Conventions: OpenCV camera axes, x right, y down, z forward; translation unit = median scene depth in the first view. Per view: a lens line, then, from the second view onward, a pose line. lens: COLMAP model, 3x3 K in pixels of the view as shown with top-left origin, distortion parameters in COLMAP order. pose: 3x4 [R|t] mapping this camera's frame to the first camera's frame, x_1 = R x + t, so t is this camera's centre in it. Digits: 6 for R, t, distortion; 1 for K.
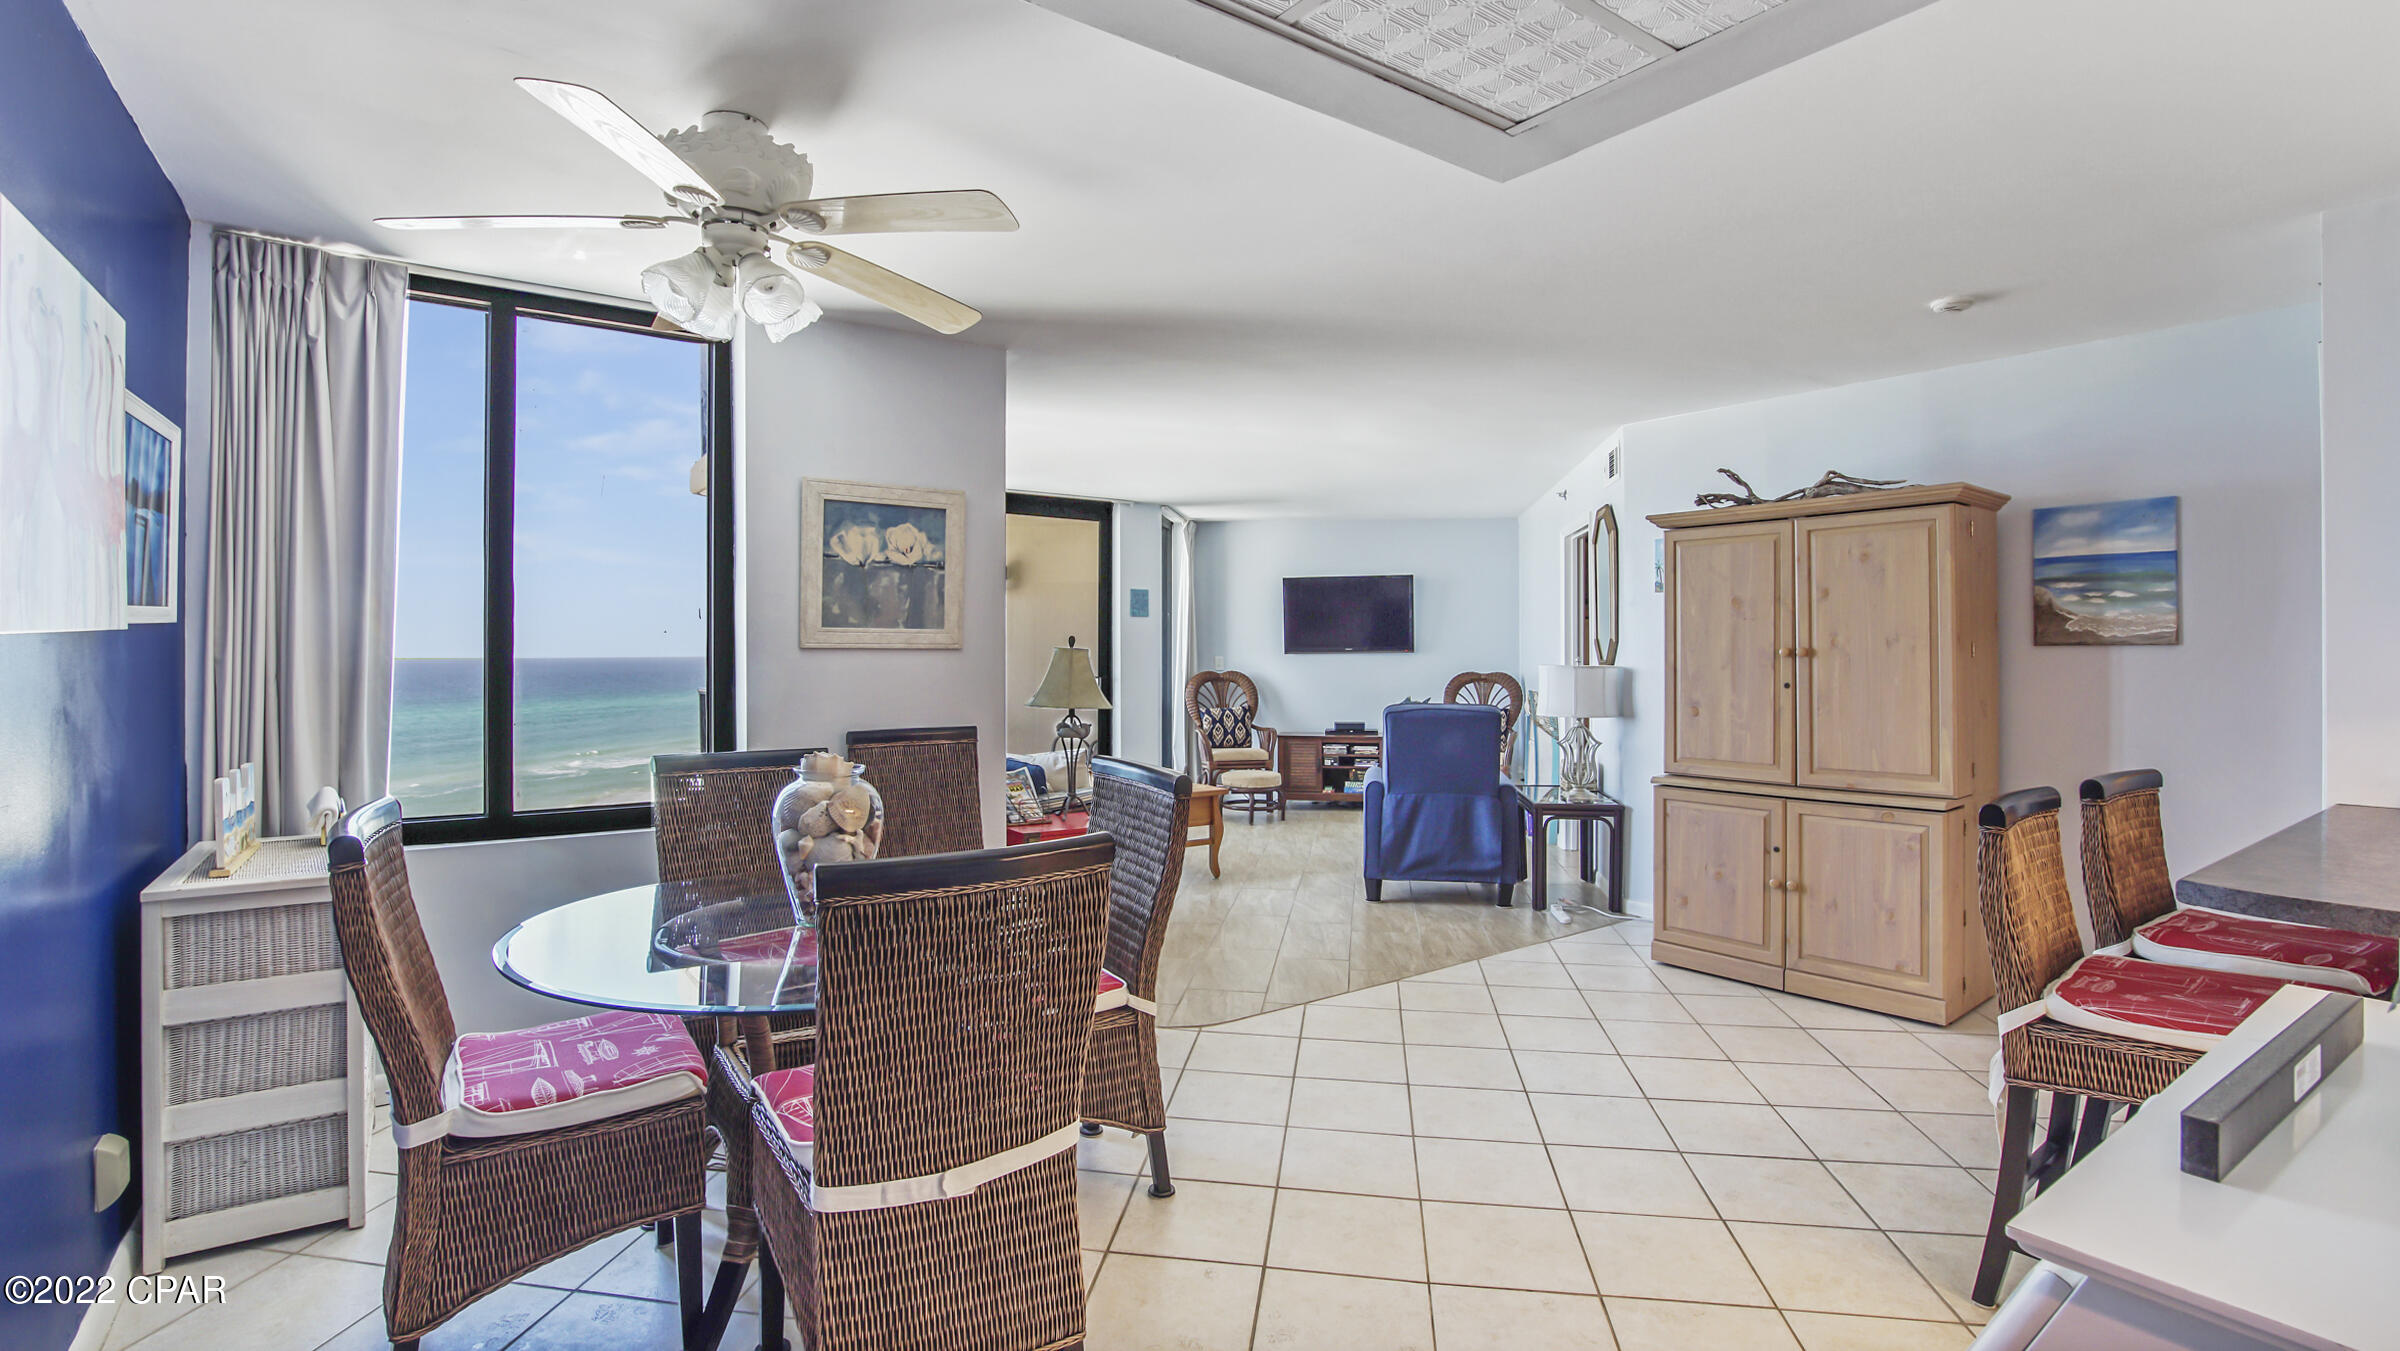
lens RADIAL K [[1075.9, 0, 1198.2], [0, 1075.9, 659.6], [0, 0, 1]] dist [-0.026037, 0.001120]
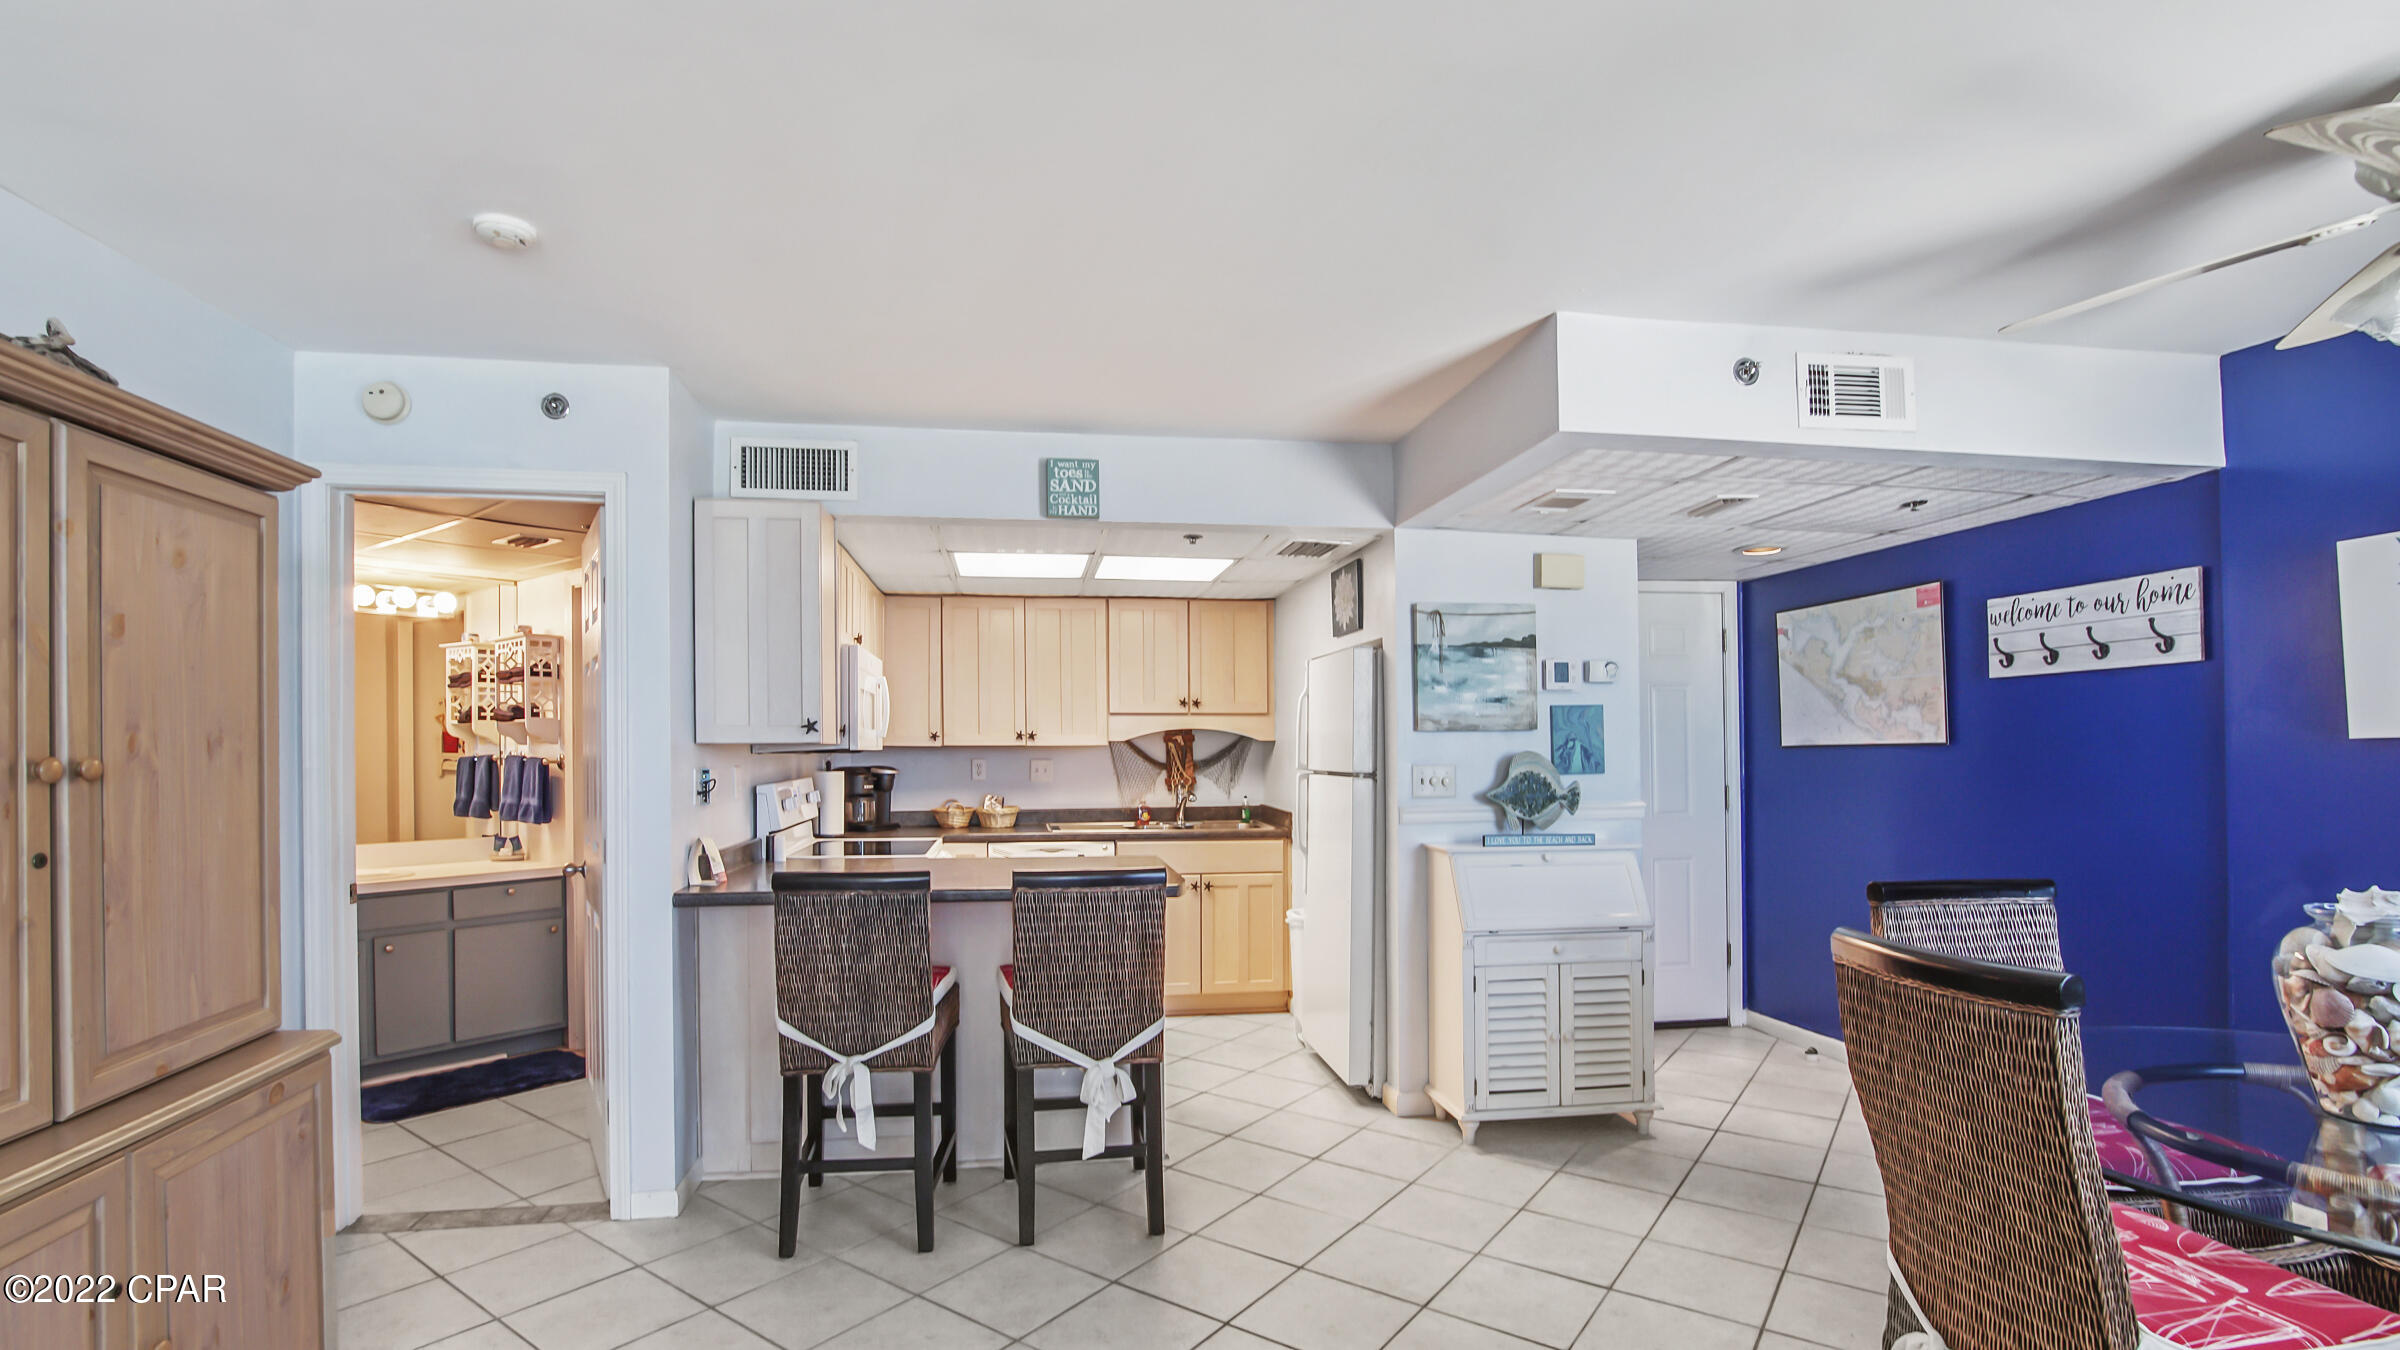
lens RADIAL K [[1103.6, 0, 1182.1], [0, 1103.6, 730.2], [0, 0, 1]] dist [-0.025719, 0.006947]
pose [[-0.887999, 0.013039, 0.459660, 0.025411], [0.009391, 0.999904, -0.010223, -0.012742], [-0.459749, -0.004761, -0.888036, 1.088589]]
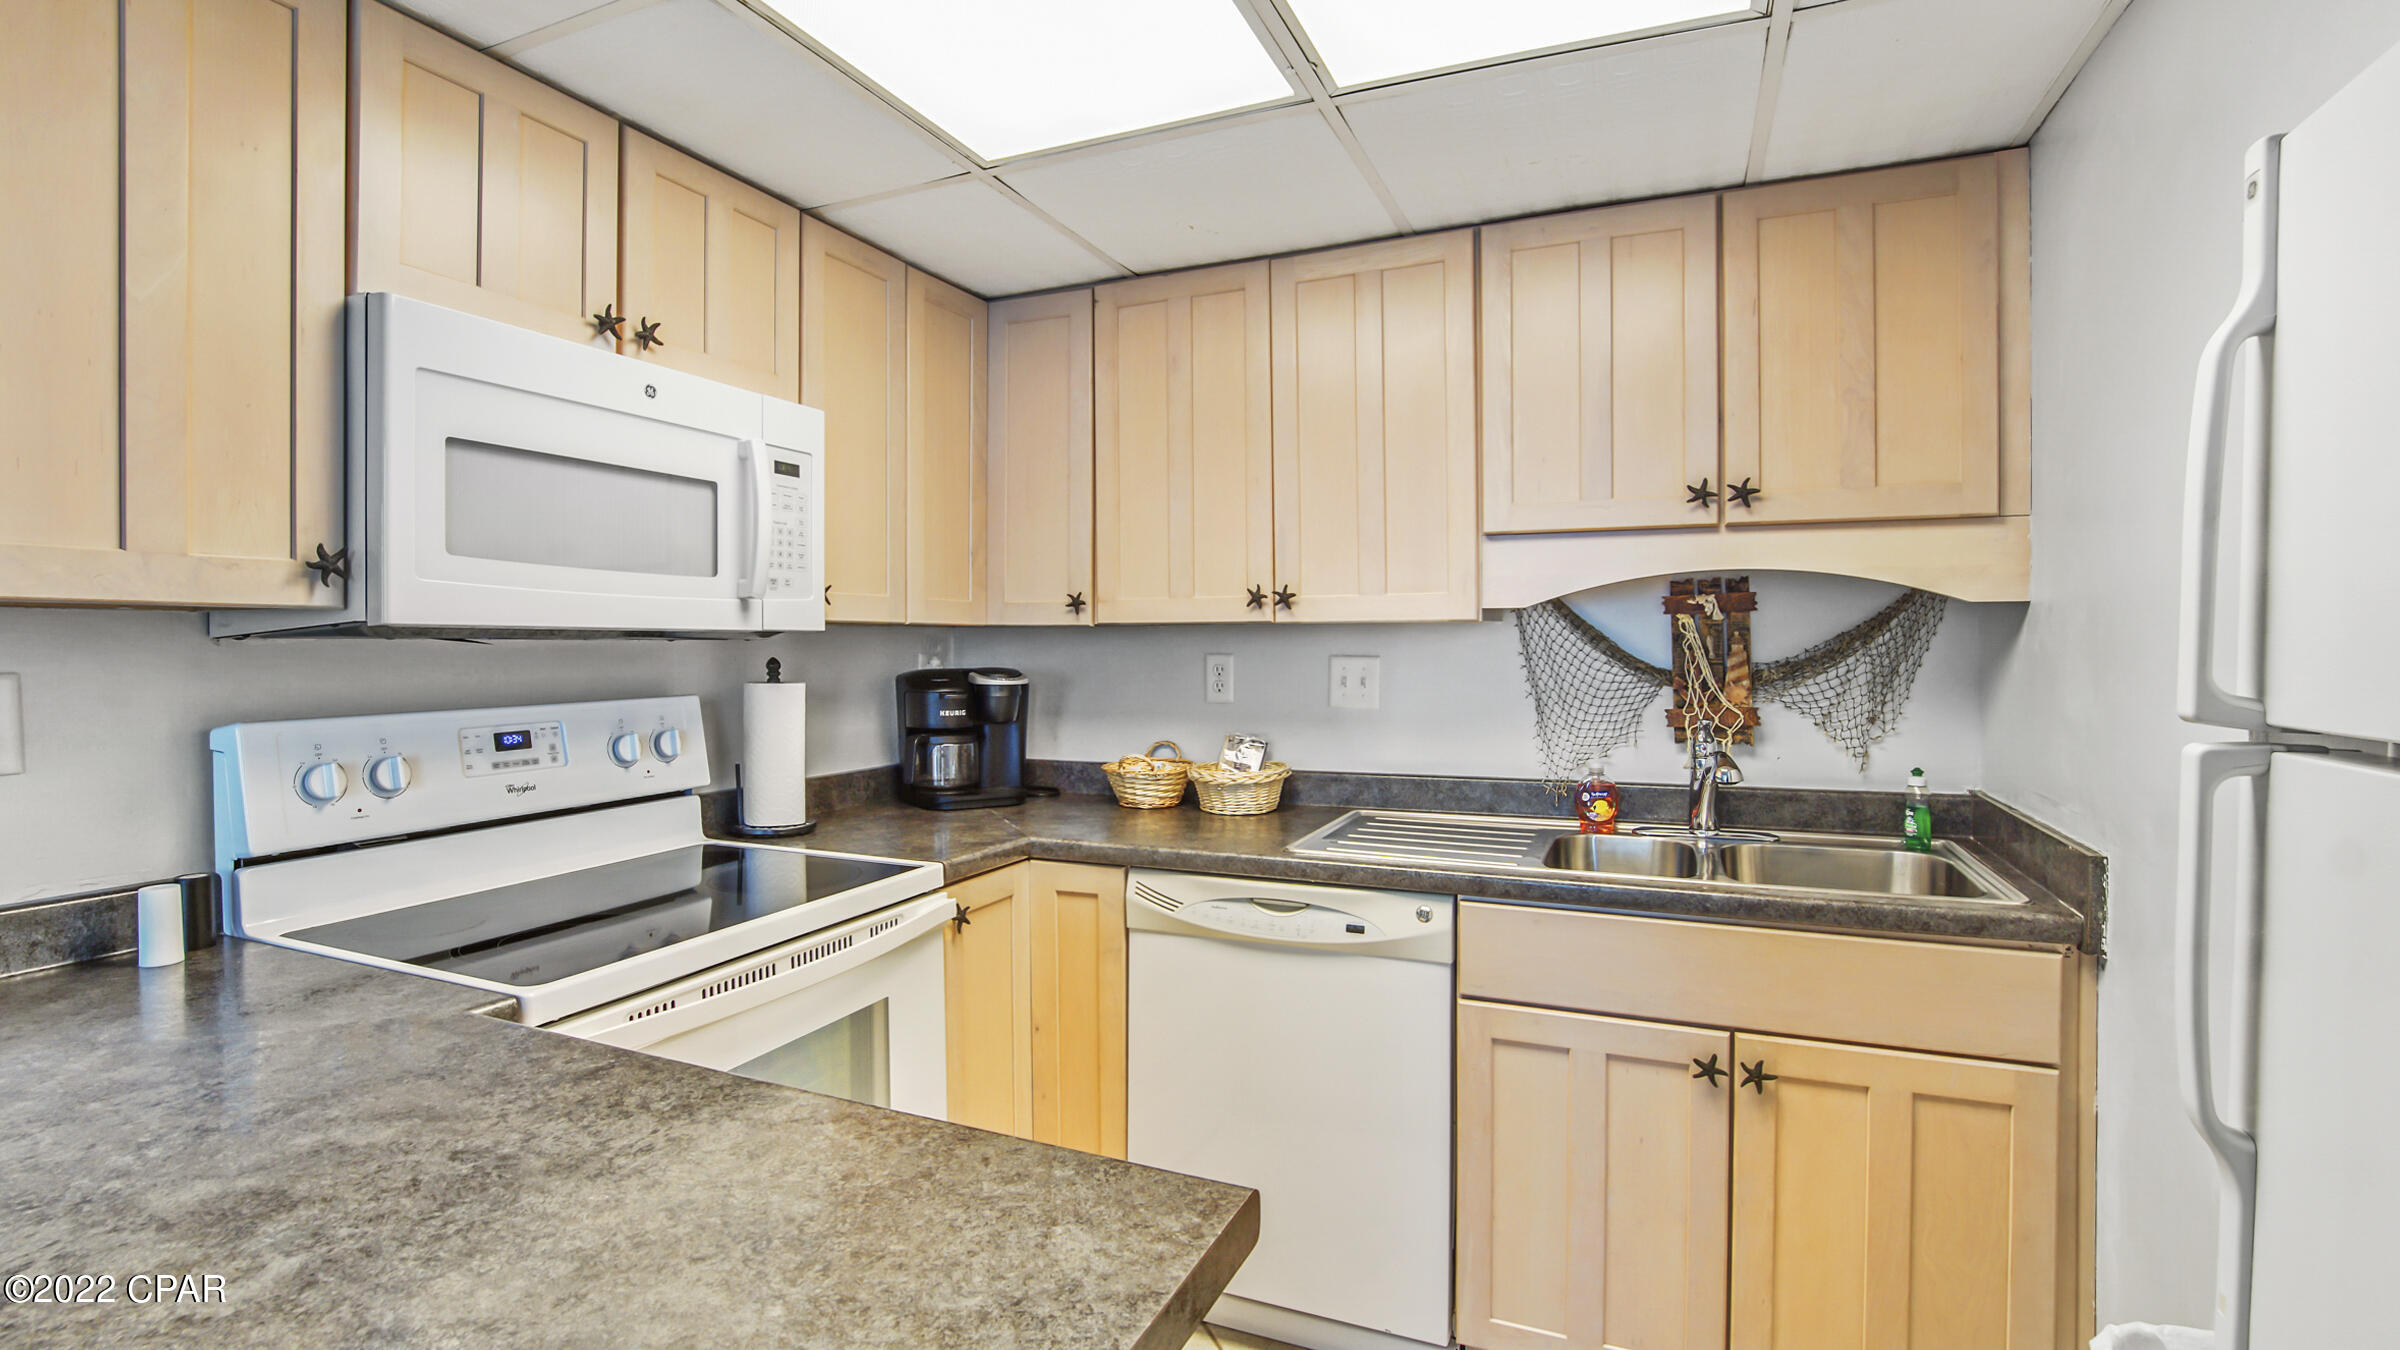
lens RADIAL K [[1087.7, 0, 1193.3], [0, 1087.7, 655.7], [0, 0, 1]] dist [-0.031186, 0.000311]
pose [[-0.515446, -0.006333, 0.856899, 0.355147], [0.010926, 0.999843, 0.013962, -0.001538], [-0.856853, 0.016559, -0.515295, 0.332391]]
